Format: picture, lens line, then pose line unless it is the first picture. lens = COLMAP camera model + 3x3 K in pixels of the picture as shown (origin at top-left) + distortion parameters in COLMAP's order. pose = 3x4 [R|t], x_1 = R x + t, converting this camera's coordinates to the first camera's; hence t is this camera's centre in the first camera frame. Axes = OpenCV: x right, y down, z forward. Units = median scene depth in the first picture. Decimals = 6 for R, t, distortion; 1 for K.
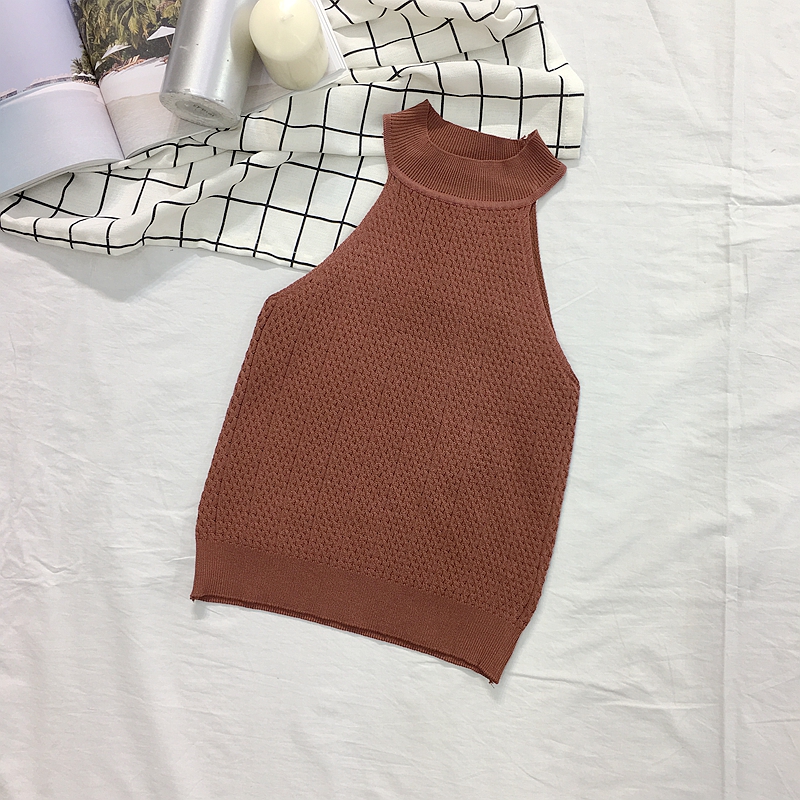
lens RADIAL K [[926.8, 0, 400.0], [0, 926.8, 400.0], [0, 0, 1]] dist [0.083994, -0.126096]
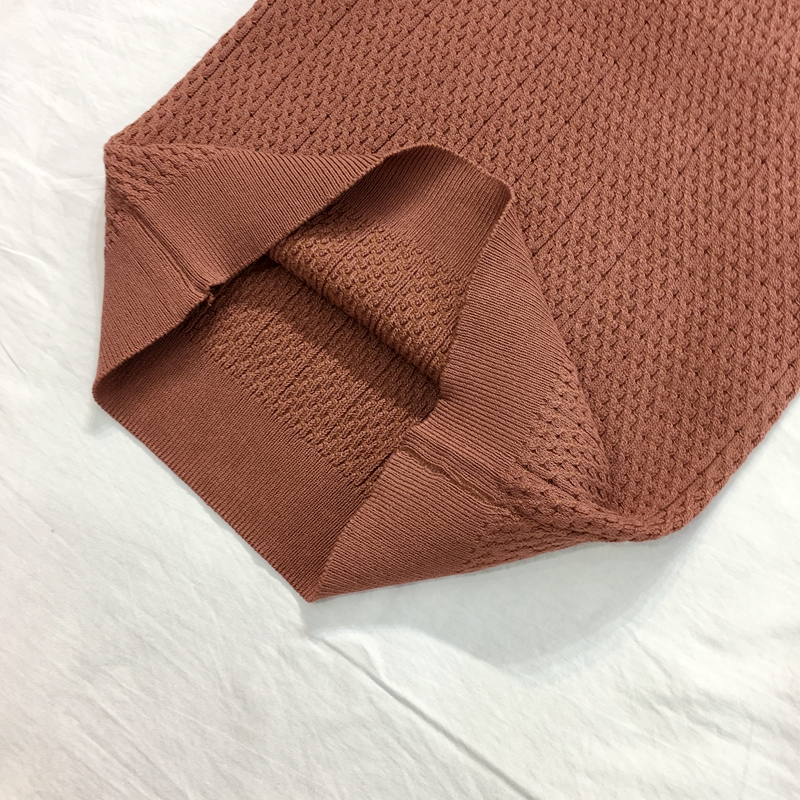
lens RADIAL K [[926.8, 0, 400.0], [0, 926.8, 400.0], [0, 0, 1]] dist [0.083994, -0.126096]
pose [[0.882410, 0.419717, -0.212582, 0.109281], [-0.437454, 0.898242, -0.042365, 0.169041], [0.173169, 0.130378, 0.976224, 0.513299]]
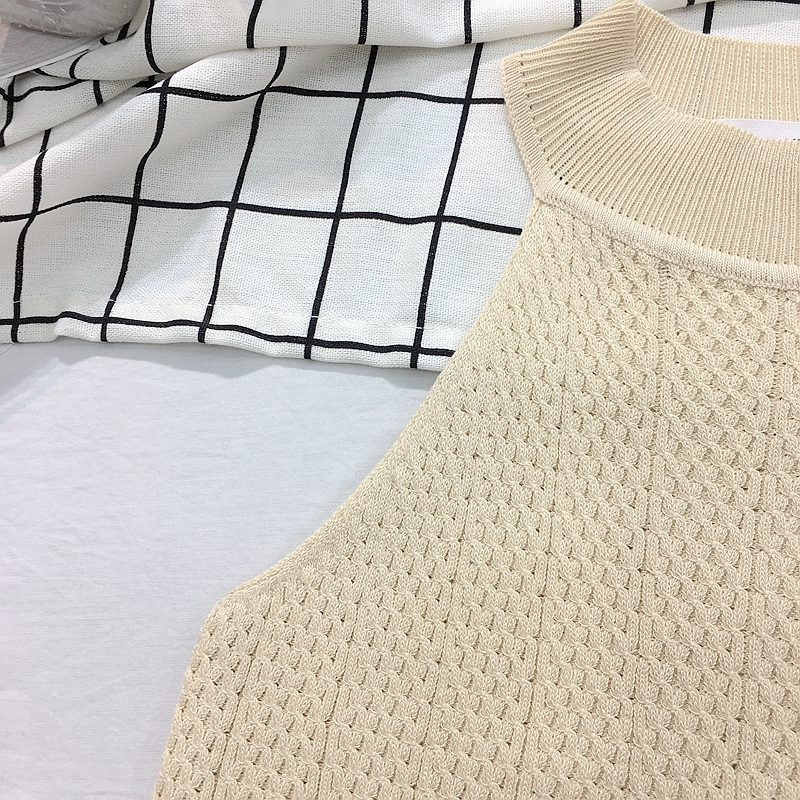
lens RADIAL K [[926.8, 0, 400.0], [0, 926.8, 400.0], [0, 0, 1]] dist [0.083994, -0.126096]
pose [[0.983191, -0.113891, -0.142704, -0.035385], [0.090177, 0.982521, -0.162849, -0.068617], [0.158757, 0.147243, 0.976276, 0.674264]]
